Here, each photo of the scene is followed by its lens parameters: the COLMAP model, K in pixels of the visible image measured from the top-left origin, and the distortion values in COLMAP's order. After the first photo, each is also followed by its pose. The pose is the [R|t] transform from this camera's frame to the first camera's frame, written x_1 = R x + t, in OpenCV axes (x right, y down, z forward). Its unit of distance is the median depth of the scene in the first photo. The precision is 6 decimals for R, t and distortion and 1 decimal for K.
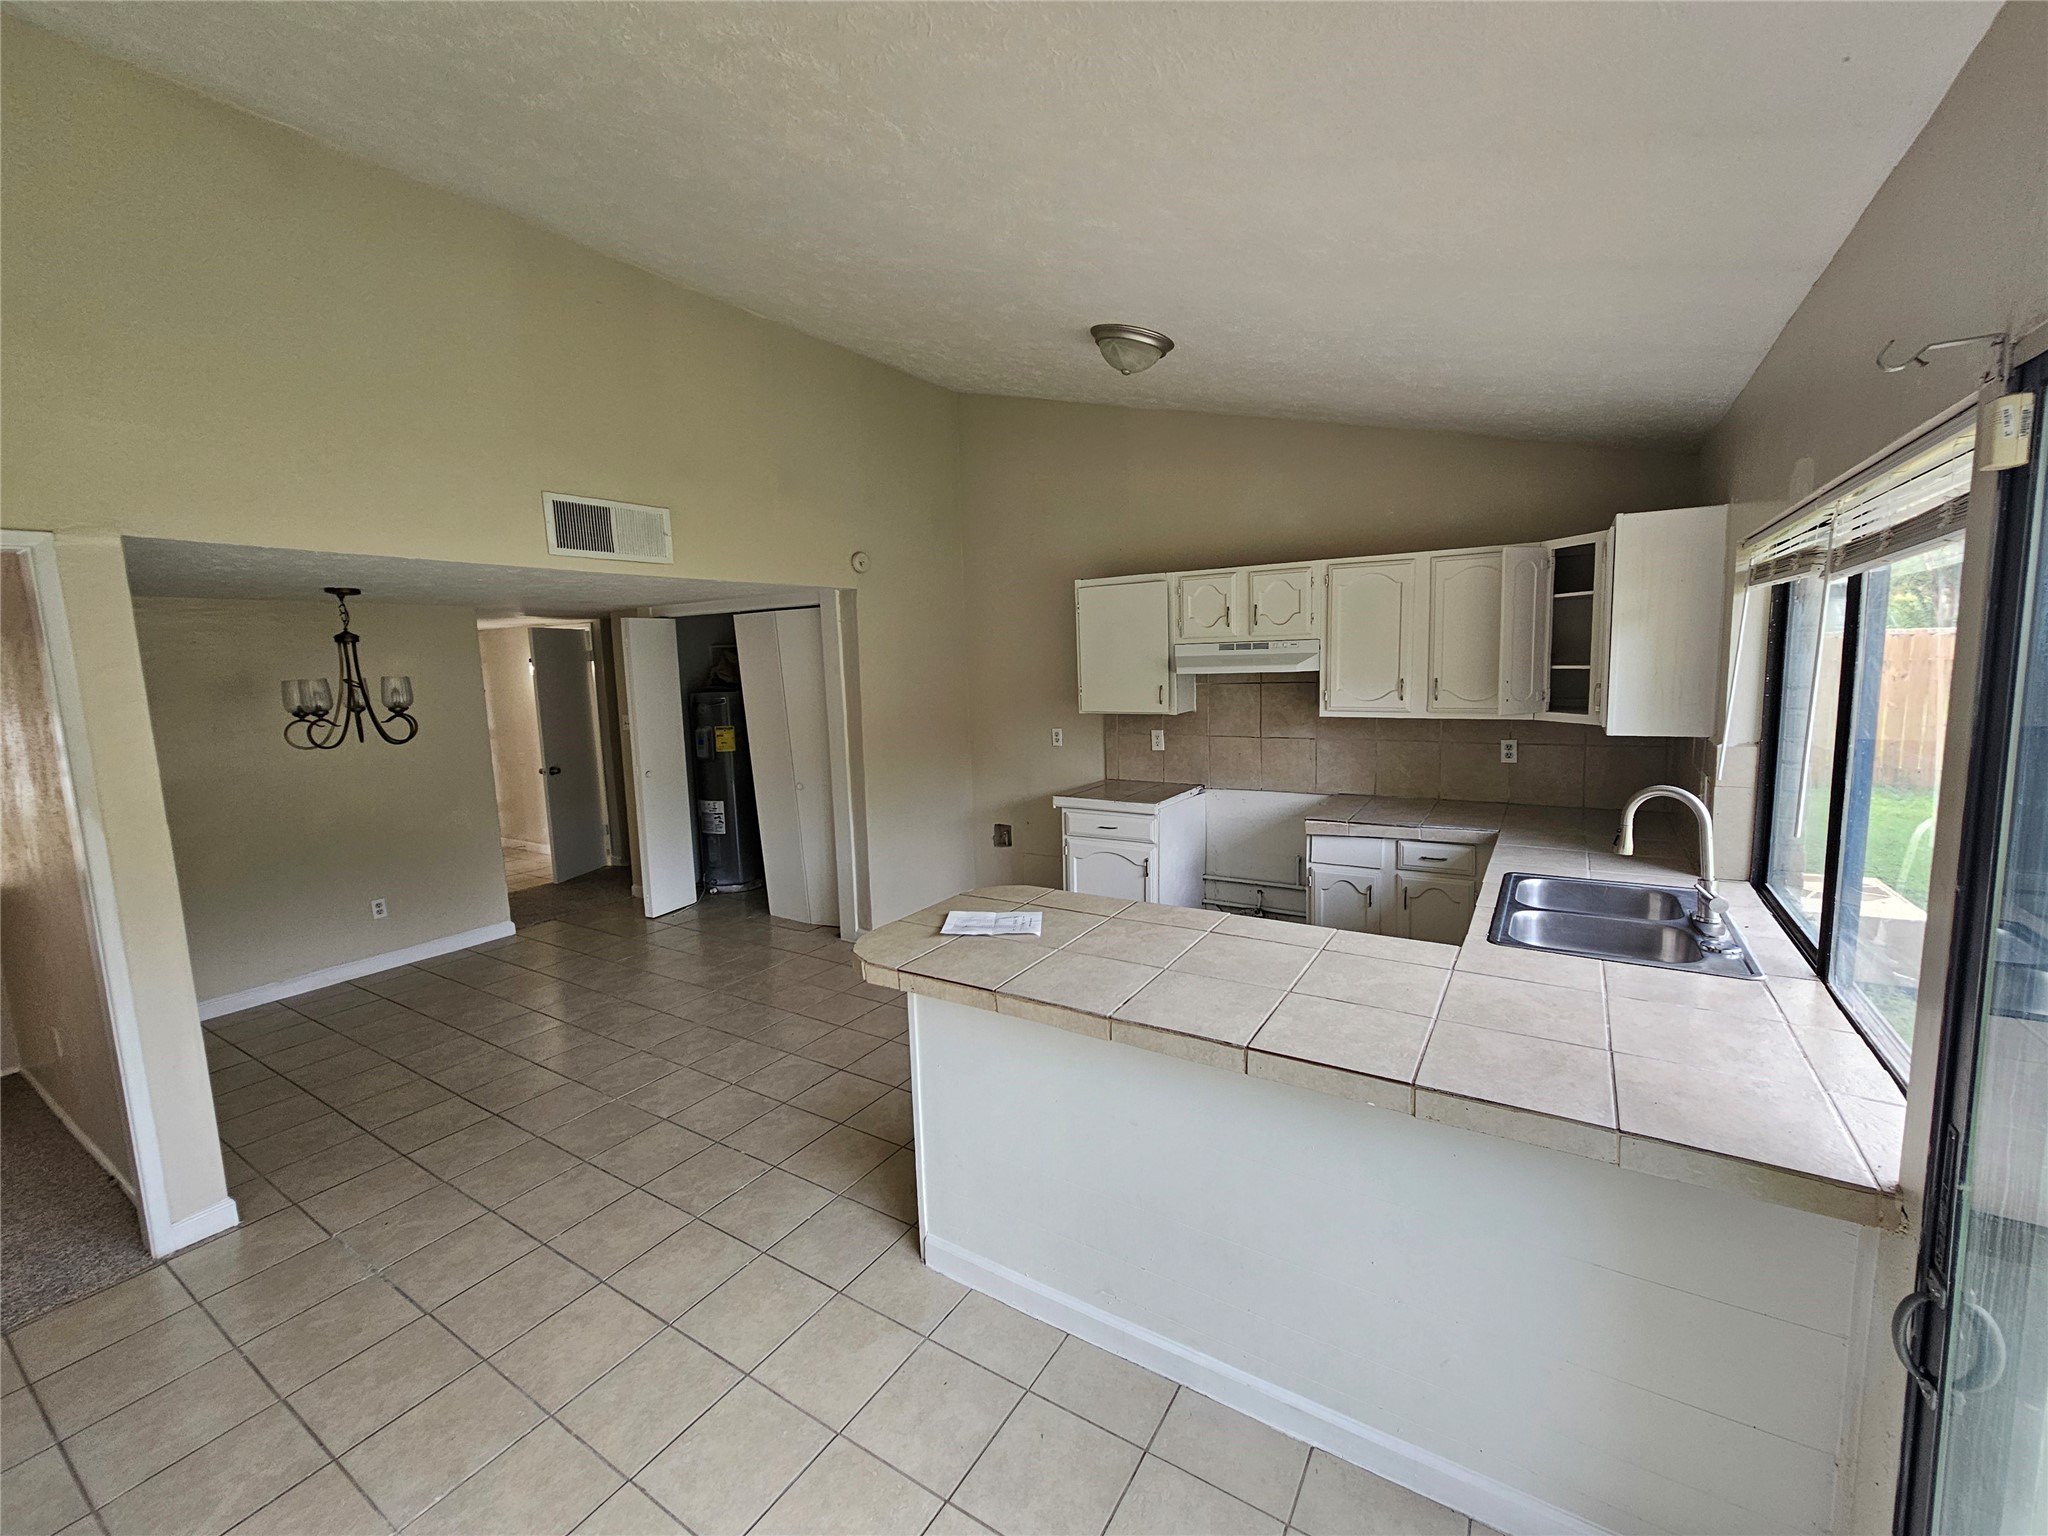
lens RADIAL K [[851.7, 0, 1046.7], [0, 851.7, 765.0], [0, 0, 1]] dist [-0.003028, 0.000012]
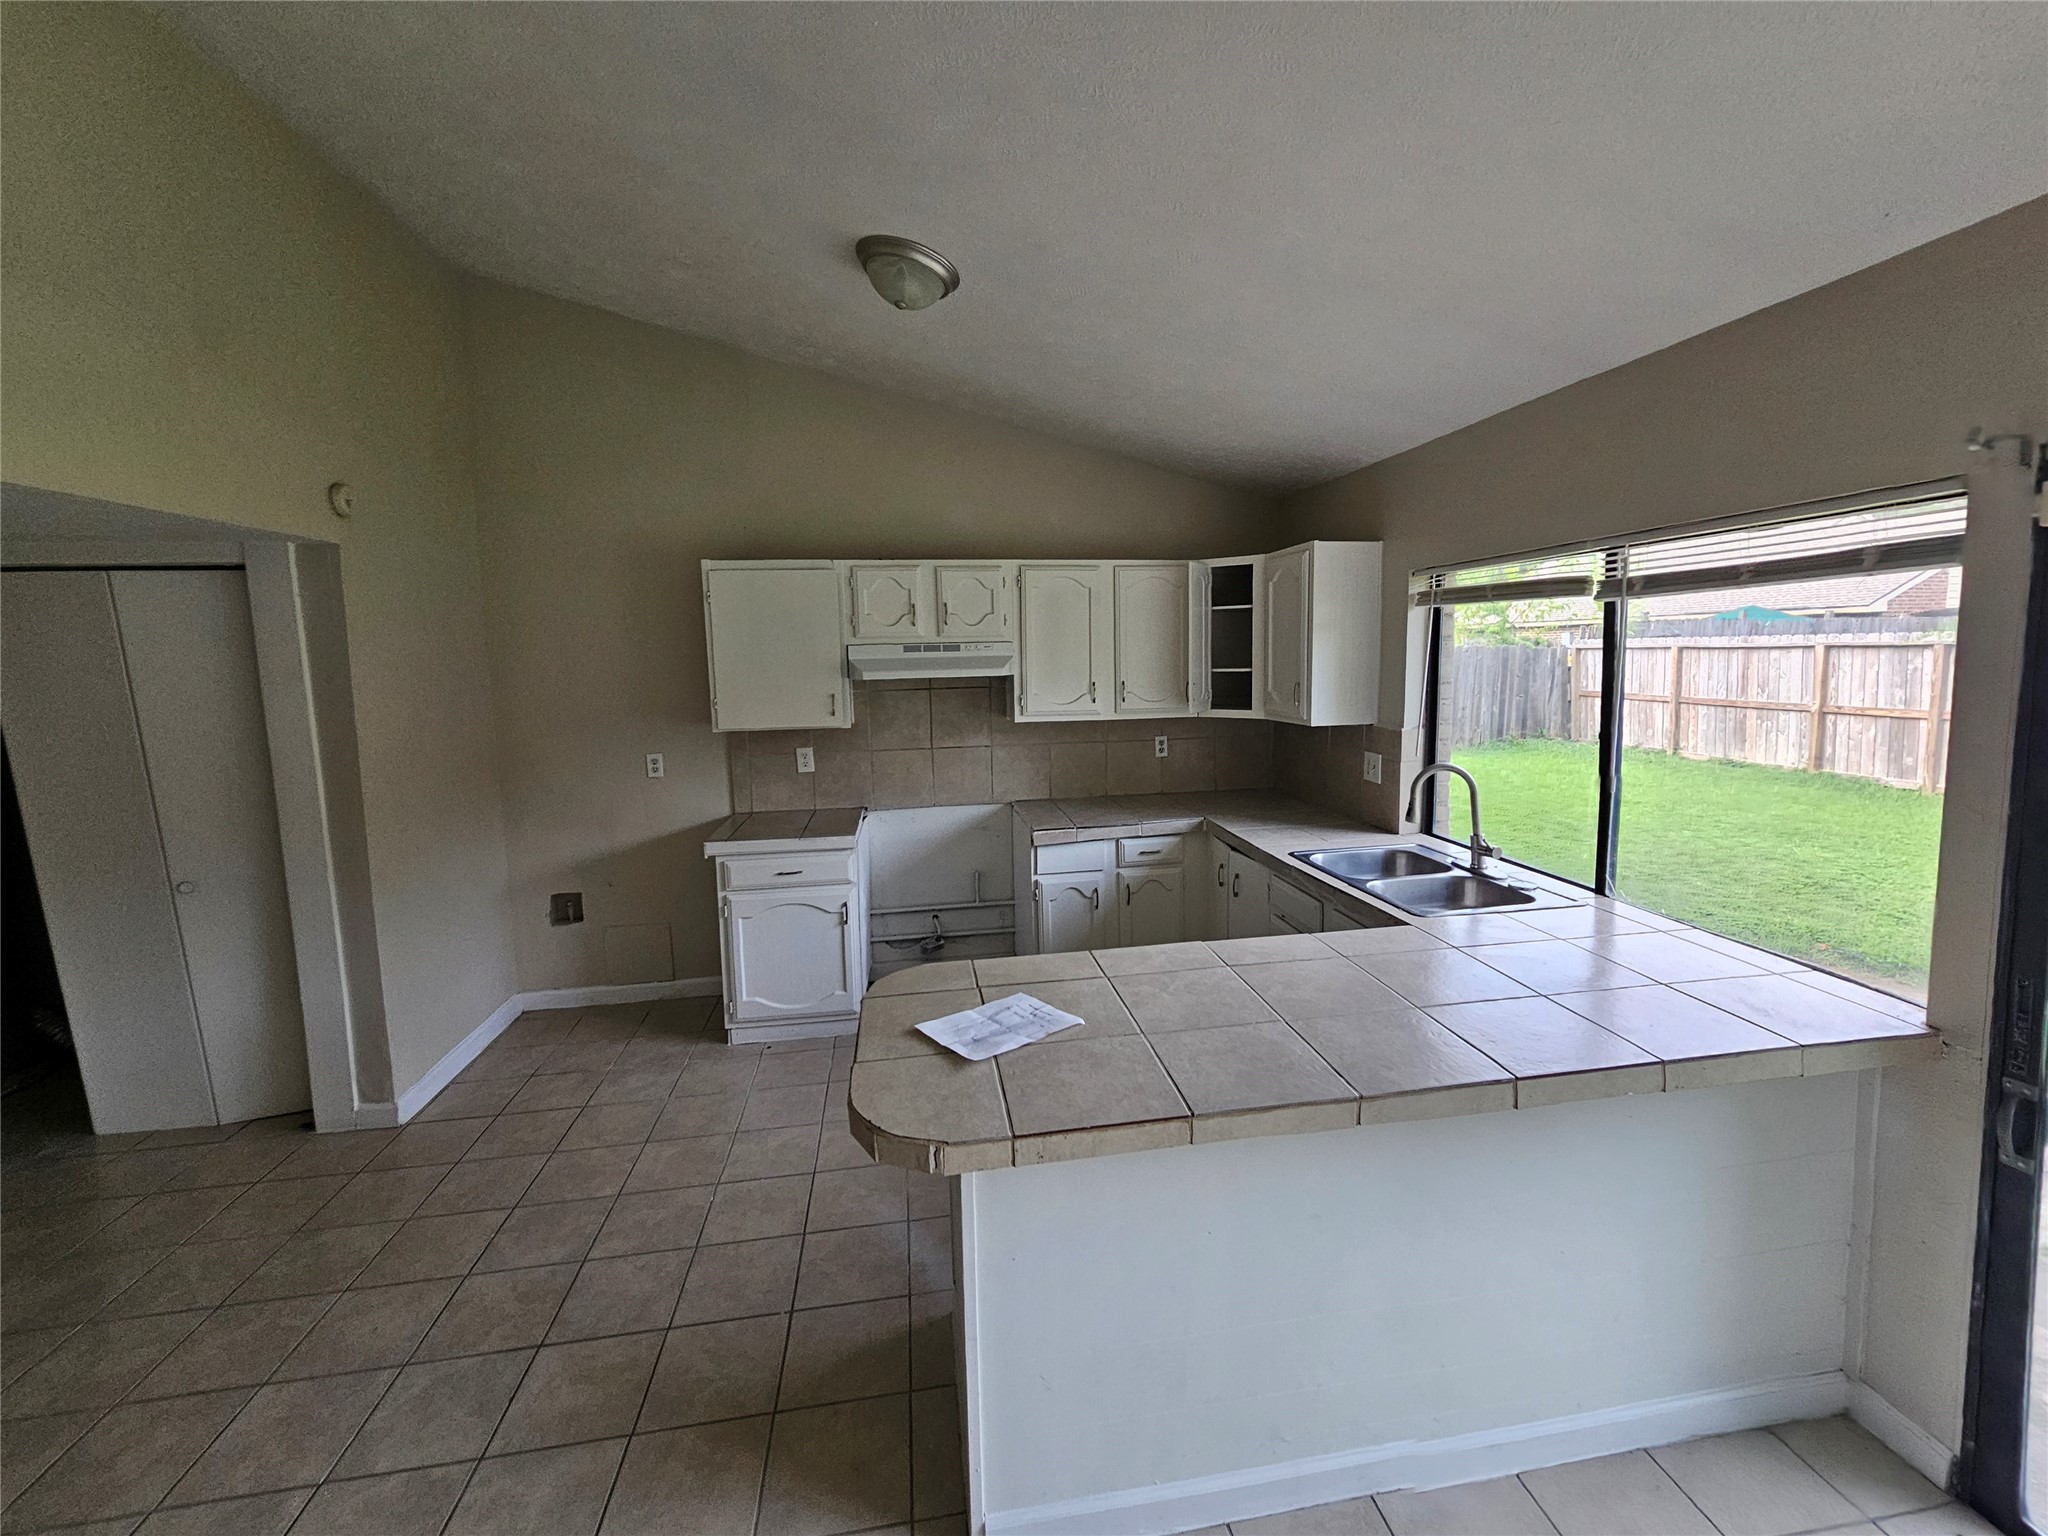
lens RADIAL K [[851.7, 0, 1036.2], [0, 851.7, 756.2], [0, 0, 1]] dist [-0.003028, 0.000012]
pose [[0.749587, -0.065952, 0.658612, -0.292030], [0.081791, 0.996627, 0.006712, -0.023108], [-0.656833, 0.048837, 0.752453, 0.260061]]
